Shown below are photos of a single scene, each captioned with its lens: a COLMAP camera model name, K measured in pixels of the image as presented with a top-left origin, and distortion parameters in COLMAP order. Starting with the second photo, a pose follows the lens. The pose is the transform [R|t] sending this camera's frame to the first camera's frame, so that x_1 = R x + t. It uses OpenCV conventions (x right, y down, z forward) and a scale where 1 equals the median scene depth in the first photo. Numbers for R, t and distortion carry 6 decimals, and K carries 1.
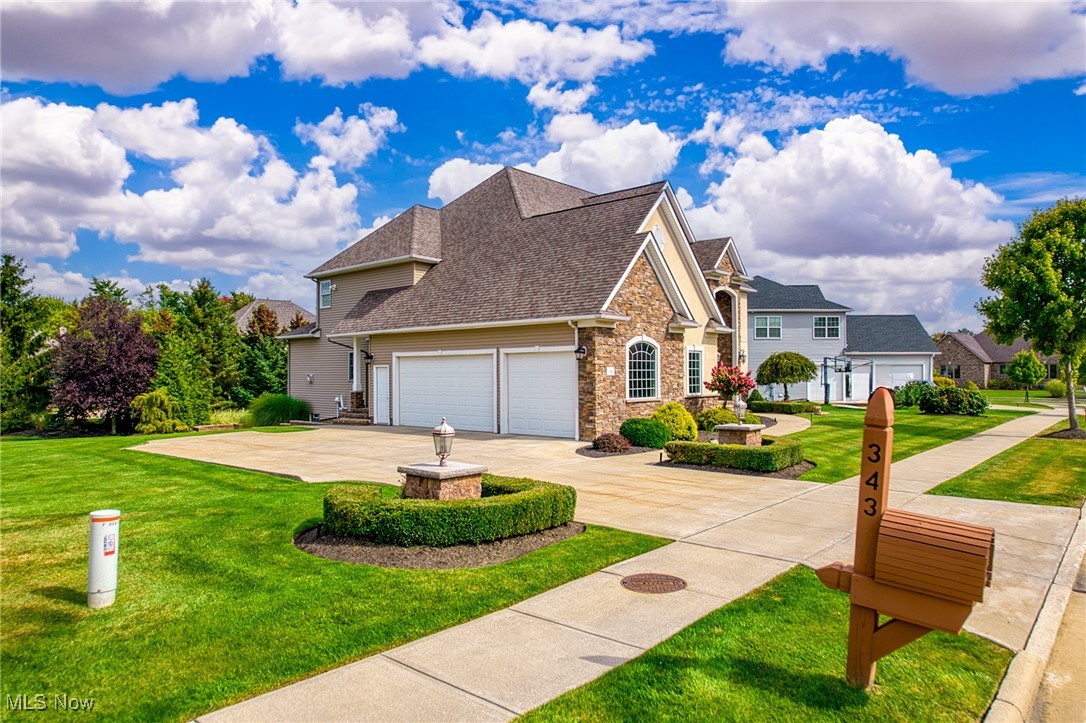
lens RADIAL K [[685.0, 0, 543.0], [0, 685.0, 364.7], [0, 0, 1]] dist [-0.005776, 0.001243]
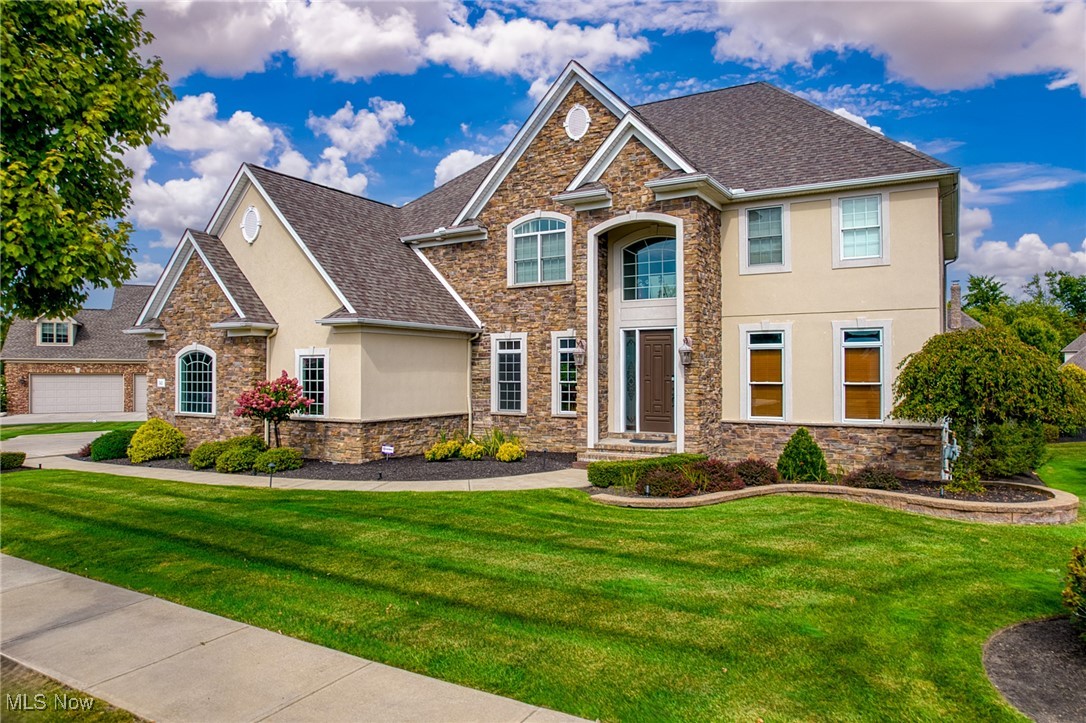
lens RADIAL K [[685.0, 0, 541.9], [0, 685.0, 363.7], [0, 0, 1]] dist [-0.005776, 0.001243]
pose [[0.195172, -0.010775, -0.980710, 1.123439], [0.012495, 0.999886, -0.008499, -0.003213], [0.980689, -0.010595, 0.195285, 1.270977]]
